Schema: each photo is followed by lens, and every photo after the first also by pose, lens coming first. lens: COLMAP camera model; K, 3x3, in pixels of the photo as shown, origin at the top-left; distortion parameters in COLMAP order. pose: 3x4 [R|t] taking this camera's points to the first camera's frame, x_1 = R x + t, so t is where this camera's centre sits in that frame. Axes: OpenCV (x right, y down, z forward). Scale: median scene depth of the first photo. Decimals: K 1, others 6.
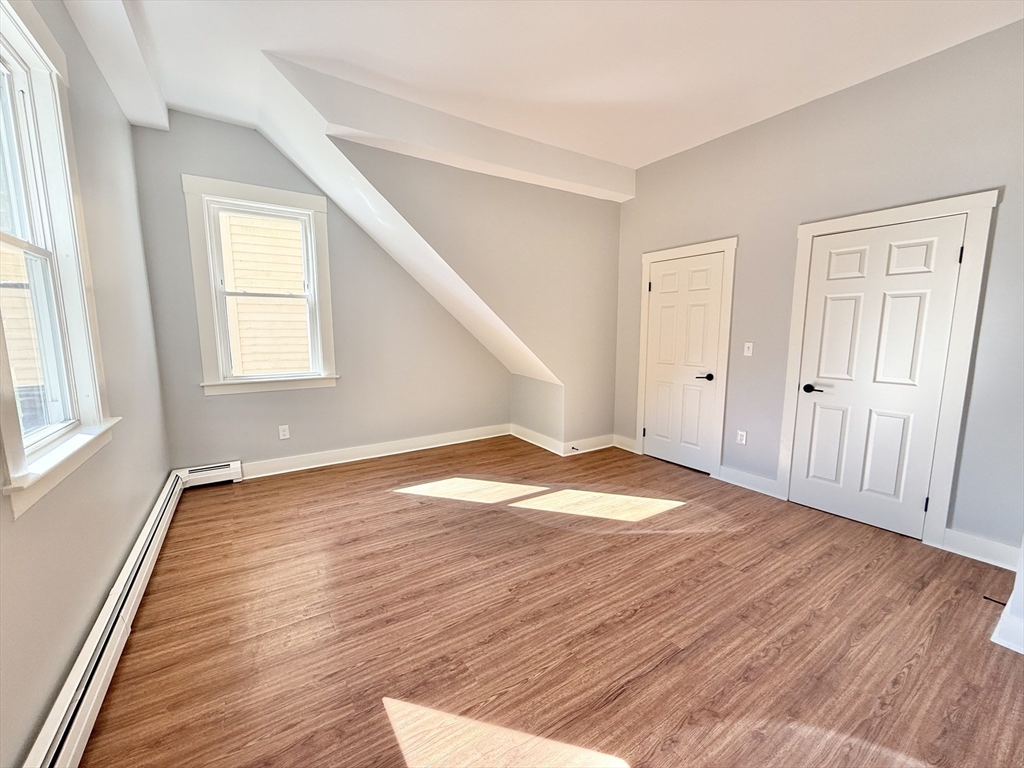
lens RADIAL K [[411.1, 0, 509.7], [0, 411.1, 381.5], [0, 0, 1]] dist [-0.000148, -0.000772]
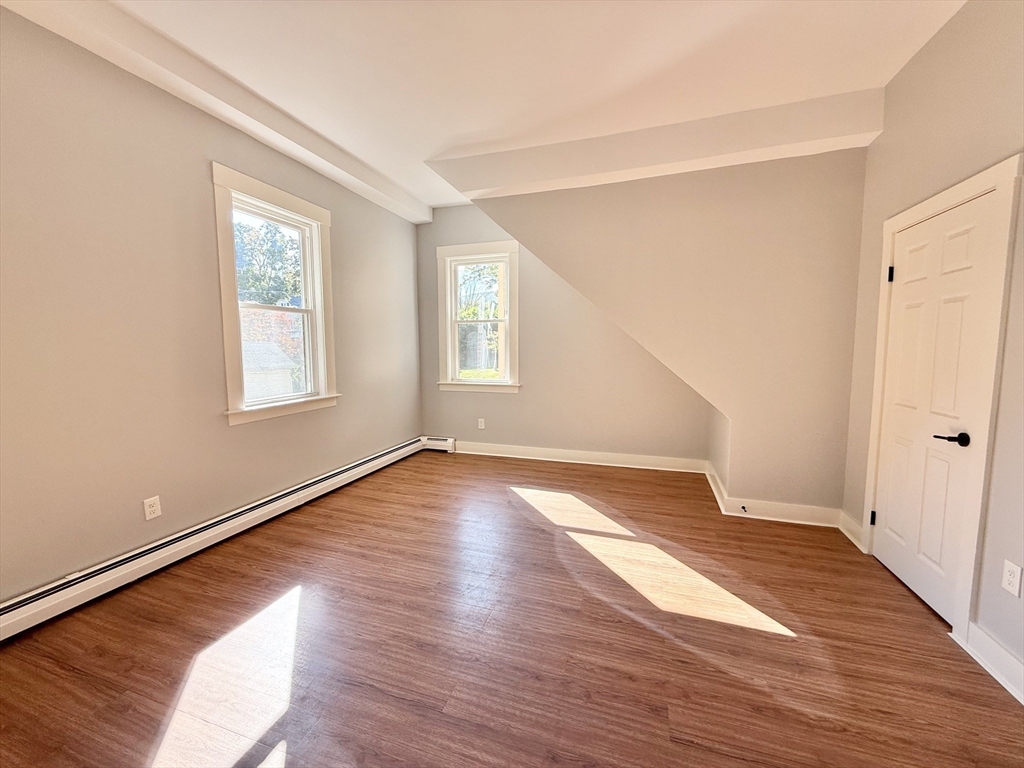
lens RADIAL K [[411.1, 0, 508.9], [0, 411.1, 379.1], [0, 0, 1]] dist [-0.000148, -0.000772]
pose [[0.617570, 0.062004, -0.784068, 0.637610], [-0.095782, 0.995397, 0.003272, -0.038936], [0.780662, 0.073079, 0.620666, 0.286173]]
